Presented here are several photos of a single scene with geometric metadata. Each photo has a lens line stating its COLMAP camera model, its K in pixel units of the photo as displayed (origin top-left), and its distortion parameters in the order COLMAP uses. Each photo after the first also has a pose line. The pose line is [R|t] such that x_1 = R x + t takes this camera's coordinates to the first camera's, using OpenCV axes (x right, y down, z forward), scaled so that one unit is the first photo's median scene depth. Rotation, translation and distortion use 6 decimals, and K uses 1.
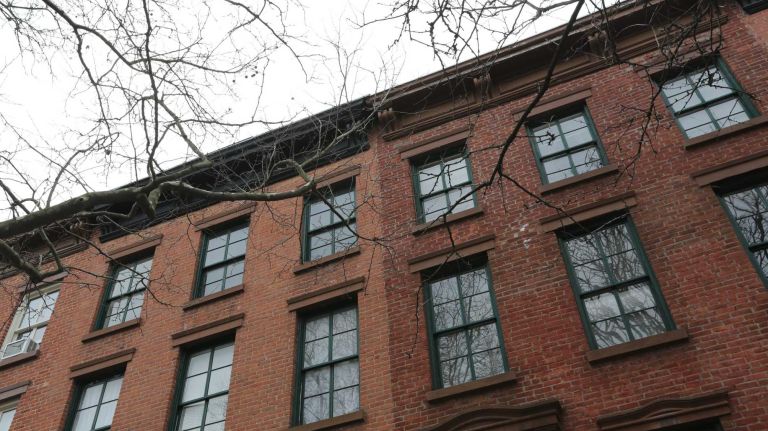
lens RADIAL K [[642.1, 0, 384.2], [0, 642.1, 216.7], [0, 0, 1]] dist [-0.065337, 0.008267]
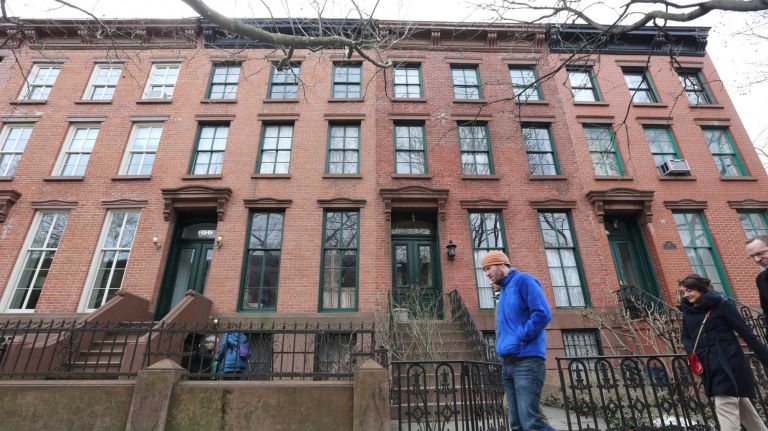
lens RADIAL K [[278.9, 0, 384.0], [0, 278.9, 214.9], [0, 0, 1]] dist [-0.020694, -0.000094]
pose [[0.920166, 0.194287, 0.339923, -0.224399], [-0.309371, 0.892911, 0.327108, 0.073157], [-0.239968, -0.406156, 0.881733, 0.047992]]
